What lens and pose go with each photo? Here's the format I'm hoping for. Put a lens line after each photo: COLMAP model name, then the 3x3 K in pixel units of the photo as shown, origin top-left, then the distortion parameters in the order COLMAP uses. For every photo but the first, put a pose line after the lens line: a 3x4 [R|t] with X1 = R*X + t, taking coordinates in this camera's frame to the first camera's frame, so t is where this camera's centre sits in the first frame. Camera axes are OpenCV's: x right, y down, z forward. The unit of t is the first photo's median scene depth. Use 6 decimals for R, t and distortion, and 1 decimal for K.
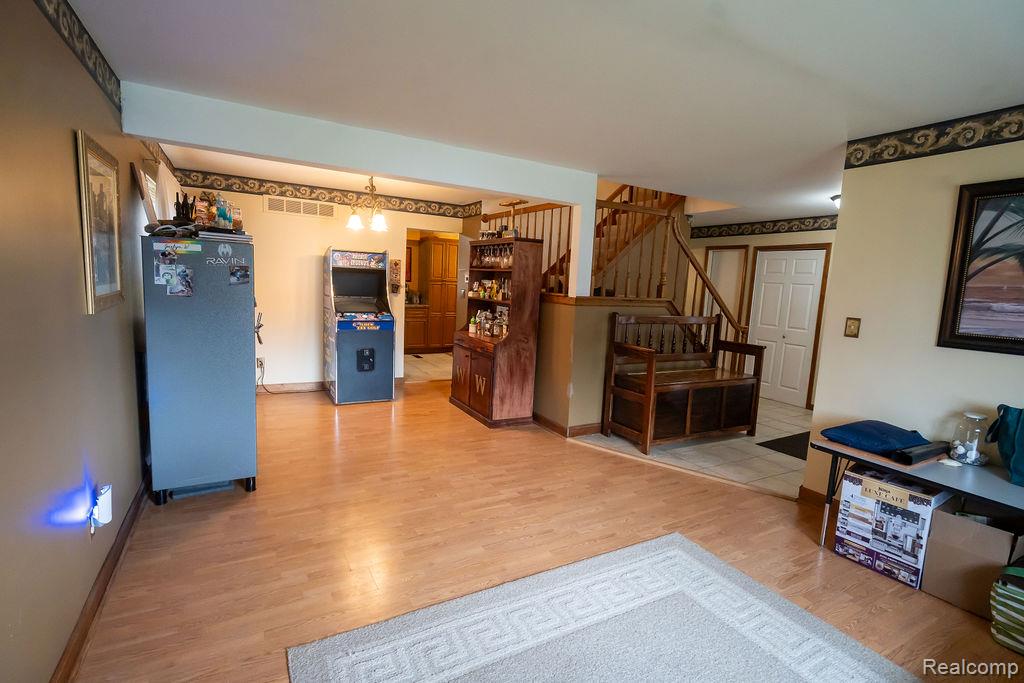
lens RADIAL K [[483.9, 0, 512.0], [0, 483.9, 341.5], [0, 0, 1]] dist [-0.002136, 0.000163]
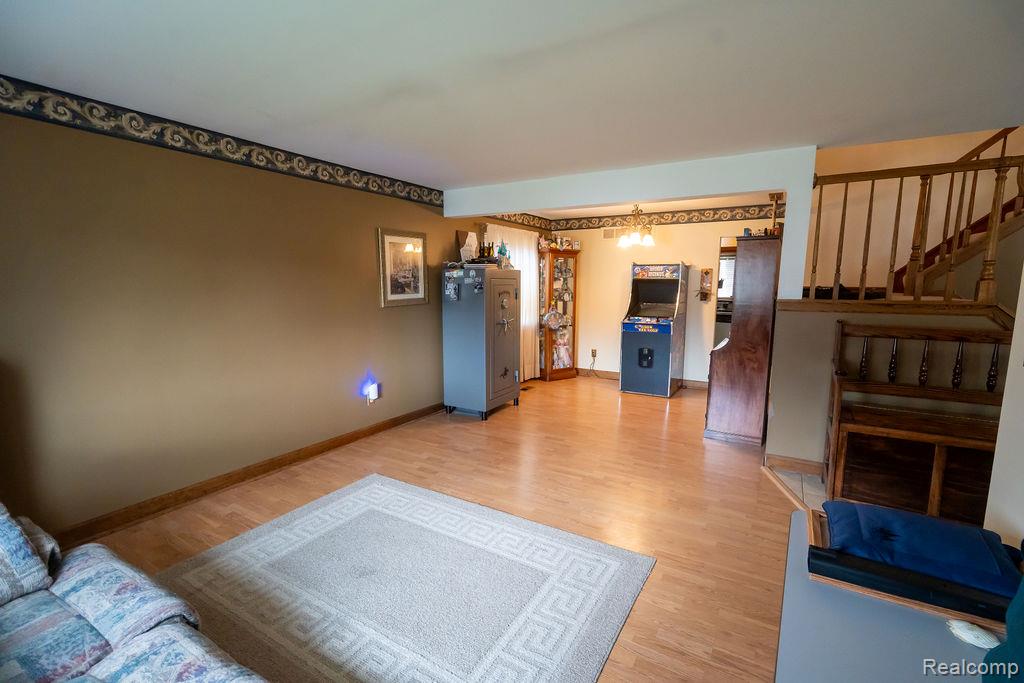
lens RADIAL K [[457.5, 0, 510.3], [0, 457.5, 344.9], [0, 0, 1]] dist [-0.004212, 0.000934]
pose [[0.491556, 0.069656, -0.868055, 0.696540], [-0.084869, 0.995883, 0.031854, -0.000259], [0.866700, 0.058013, 0.495444, 0.253339]]
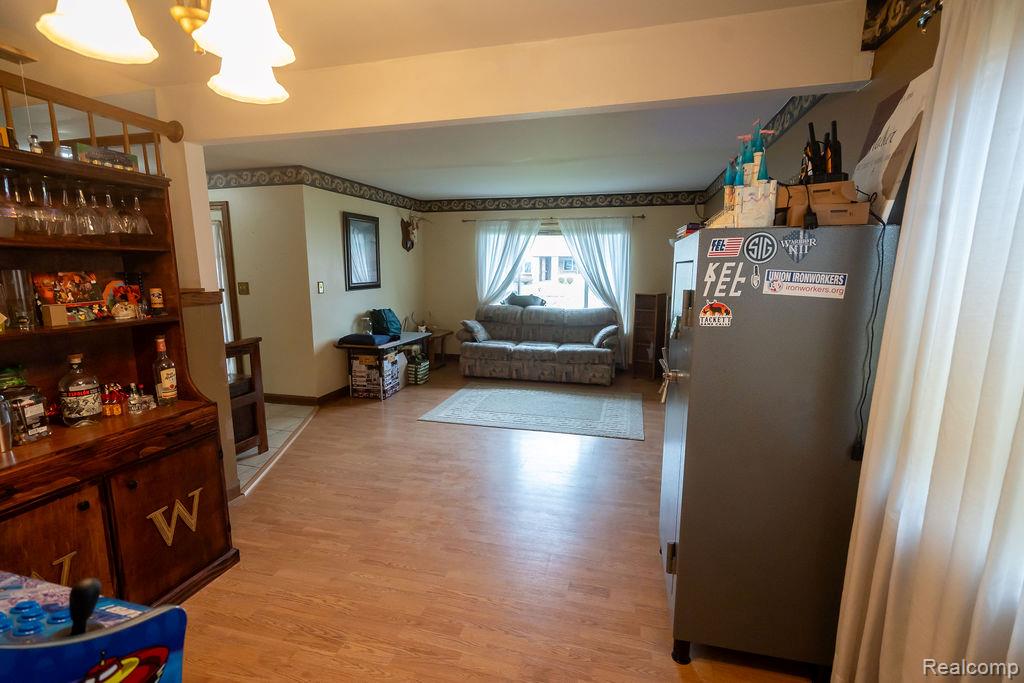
lens RADIAL K [[468.7, 0, 512.0], [0, 468.7, 341.5], [0, 0, 1]] dist [-0.002499, 0.000189]
pose [[-0.718540, -0.157775, 0.677353, -0.703991], [0.049896, 0.959724, 0.276477, -0.213066], [-0.693693, 0.232457, -0.681728, 1.377104]]
